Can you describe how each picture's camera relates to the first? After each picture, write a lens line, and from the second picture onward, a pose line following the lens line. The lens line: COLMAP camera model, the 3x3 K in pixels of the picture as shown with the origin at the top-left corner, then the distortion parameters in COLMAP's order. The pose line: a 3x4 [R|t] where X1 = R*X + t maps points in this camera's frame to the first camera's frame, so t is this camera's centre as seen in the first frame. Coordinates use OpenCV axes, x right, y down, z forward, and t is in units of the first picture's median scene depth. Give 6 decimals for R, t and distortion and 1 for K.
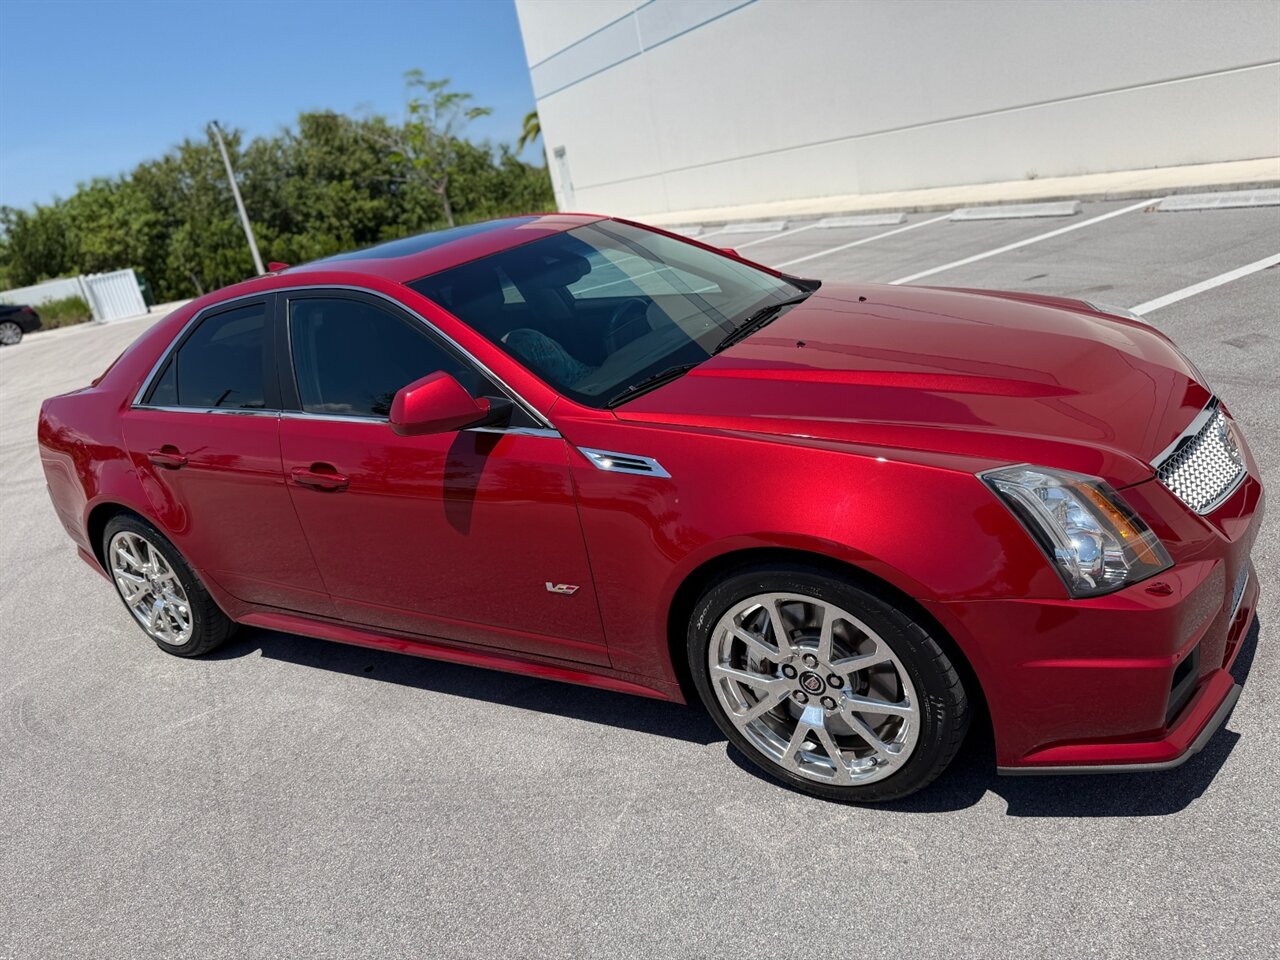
lens RADIAL K [[910.4, 0, 638.2], [0, 910.4, 479.7], [0, 0, 1]] dist [0.001894, -0.009624]
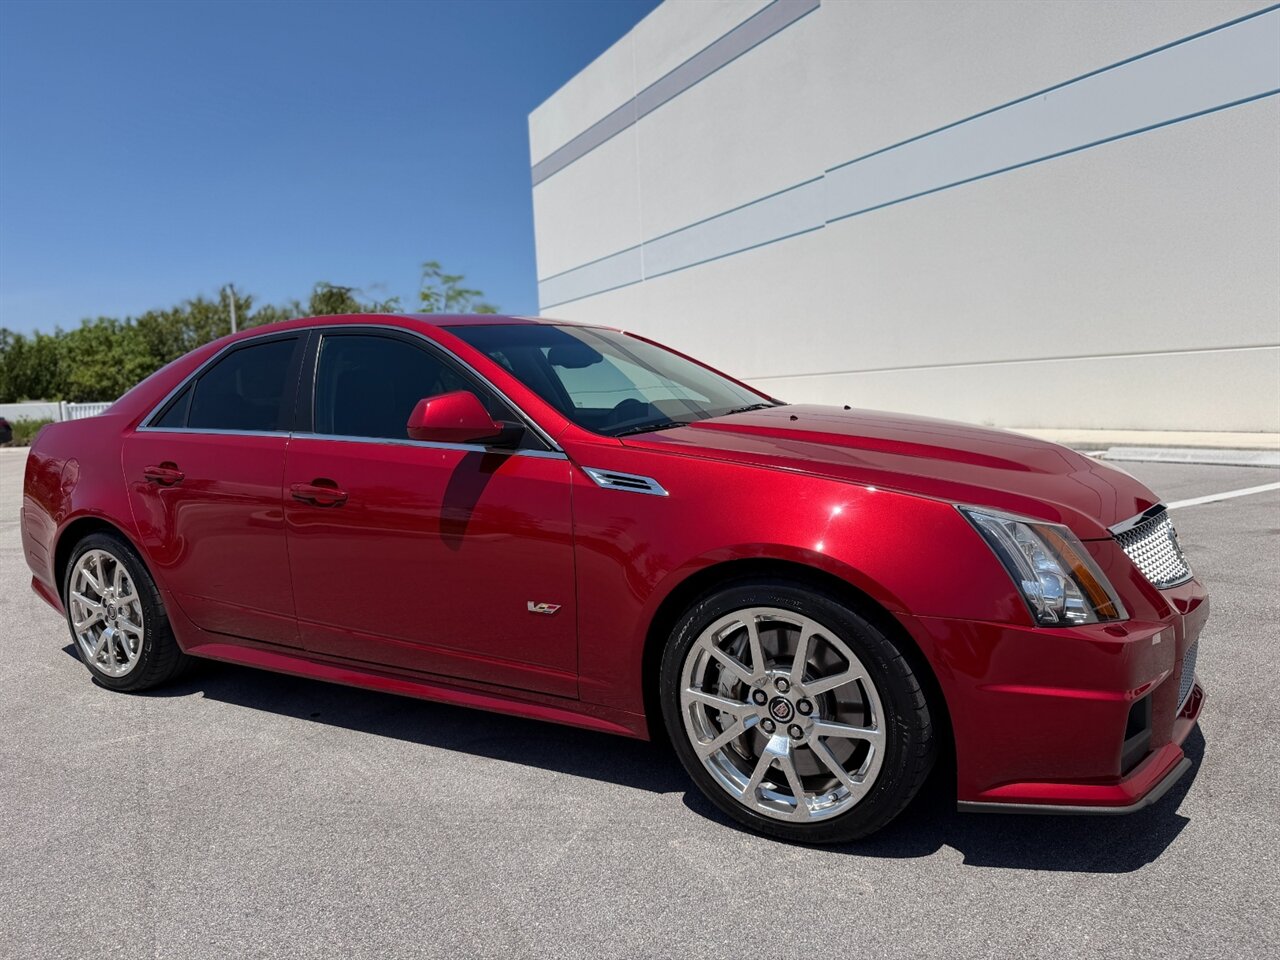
lens RADIAL K [[910.4, 0, 638.2], [0, 910.4, 479.7], [0, 0, 1]] dist [0.001894, -0.009624]
pose [[0.989109, 0.143360, 0.033334, -0.032409], [-0.131441, 0.962270, -0.238242, 0.205816], [-0.066231, 0.231266, 0.970634, -0.031164]]
